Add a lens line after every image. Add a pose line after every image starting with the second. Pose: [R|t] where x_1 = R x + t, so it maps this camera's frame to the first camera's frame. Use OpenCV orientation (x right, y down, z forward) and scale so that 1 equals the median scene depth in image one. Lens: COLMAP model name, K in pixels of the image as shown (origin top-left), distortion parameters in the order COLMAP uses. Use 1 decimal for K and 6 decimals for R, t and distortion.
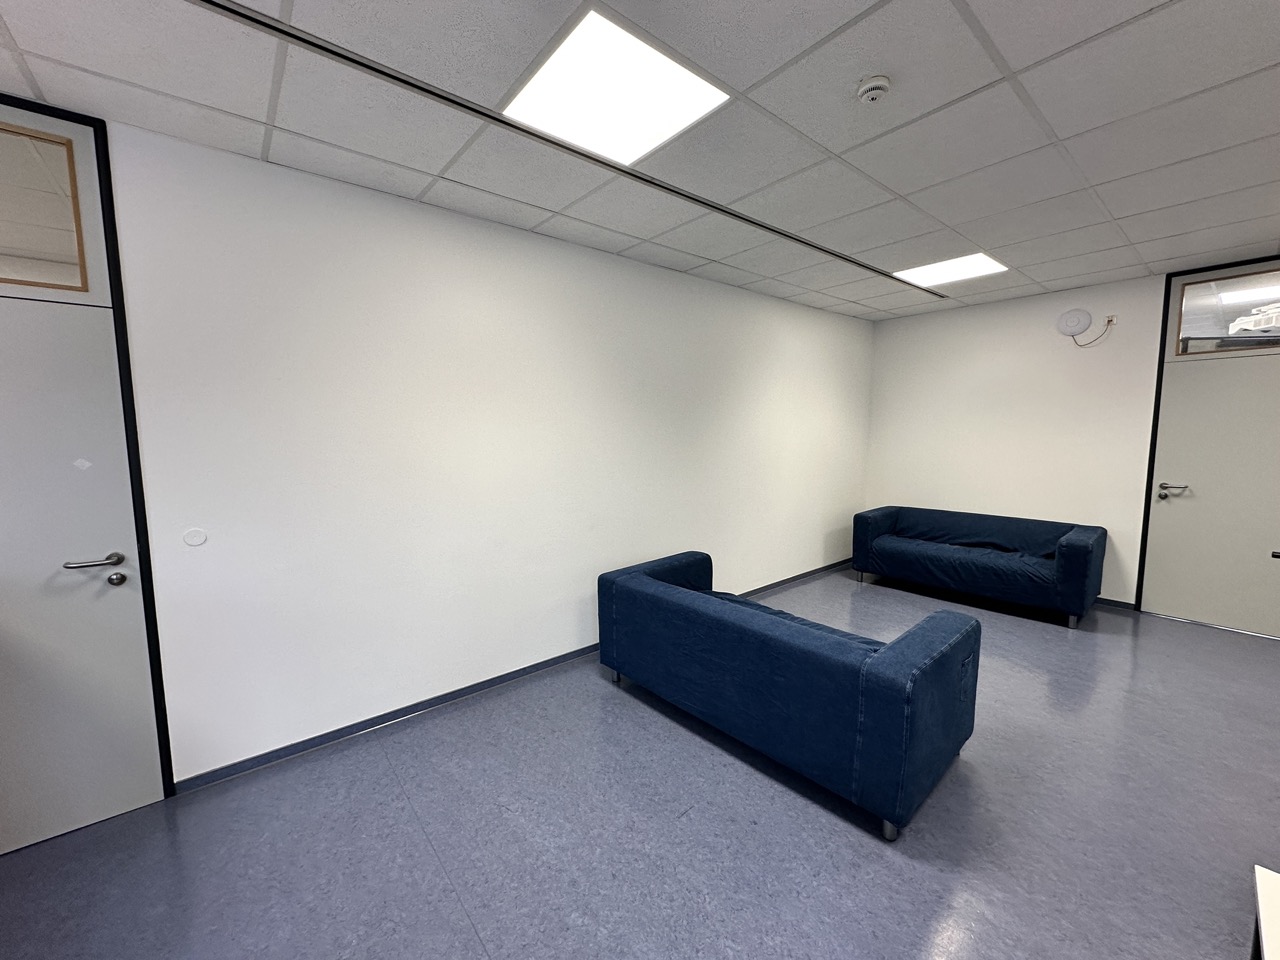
lens RADIAL K [[510.1, 0, 639.4], [0, 510.1, 480.7], [0, 0, 1]] dist [0.001885, 0.000819]
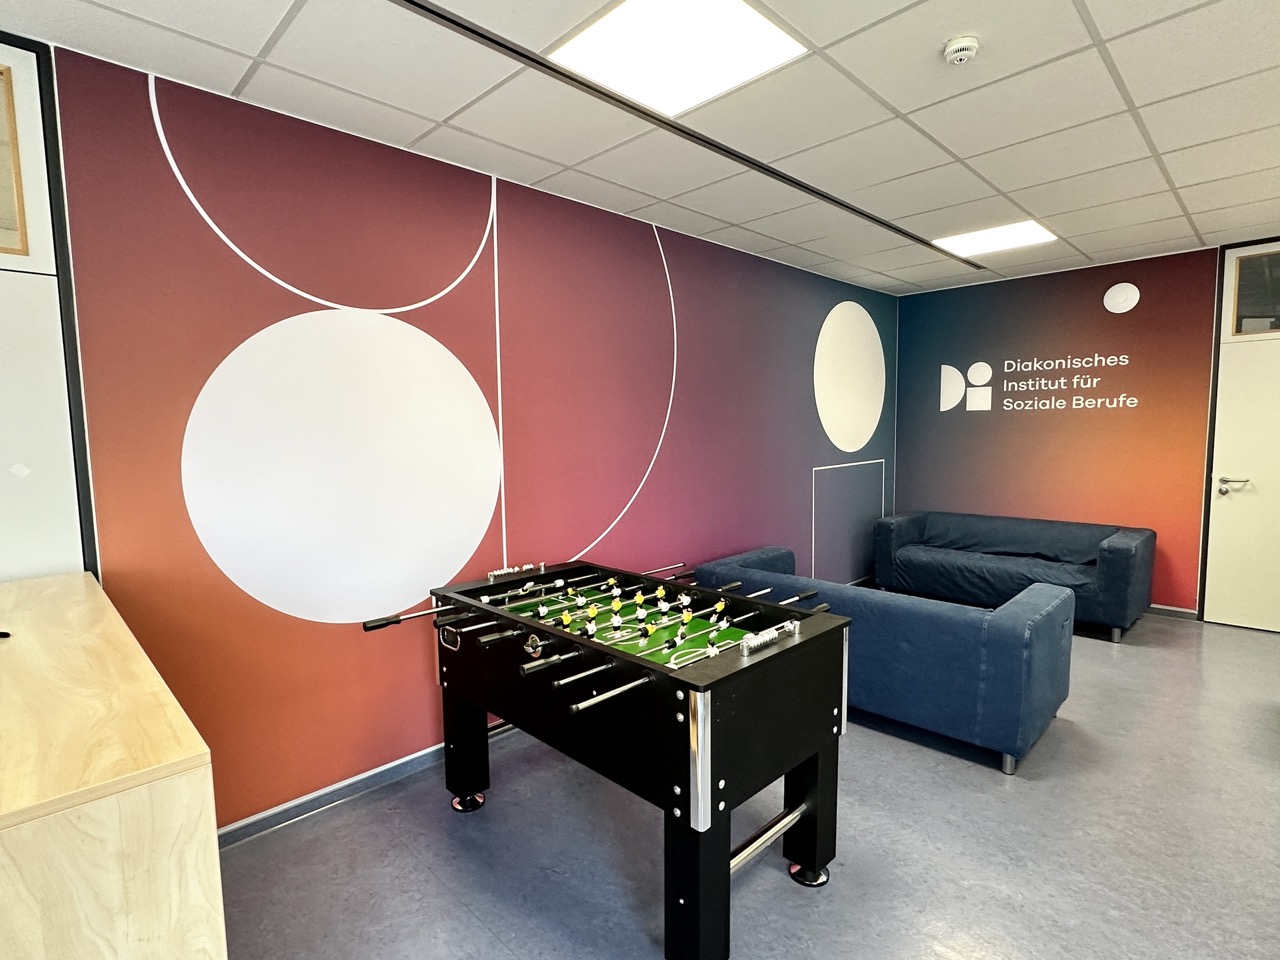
lens RADIAL K [[642.6, 0, 643.0], [0, 642.6, 481.9], [0, 0, 1]] dist [0.012953, -0.002979]
pose [[0.995445, -0.016770, 0.093853, -0.205764], [0.017577, 0.999815, -0.007771, 0.008418], [-0.093705, 0.009385, 0.995556, -0.089558]]
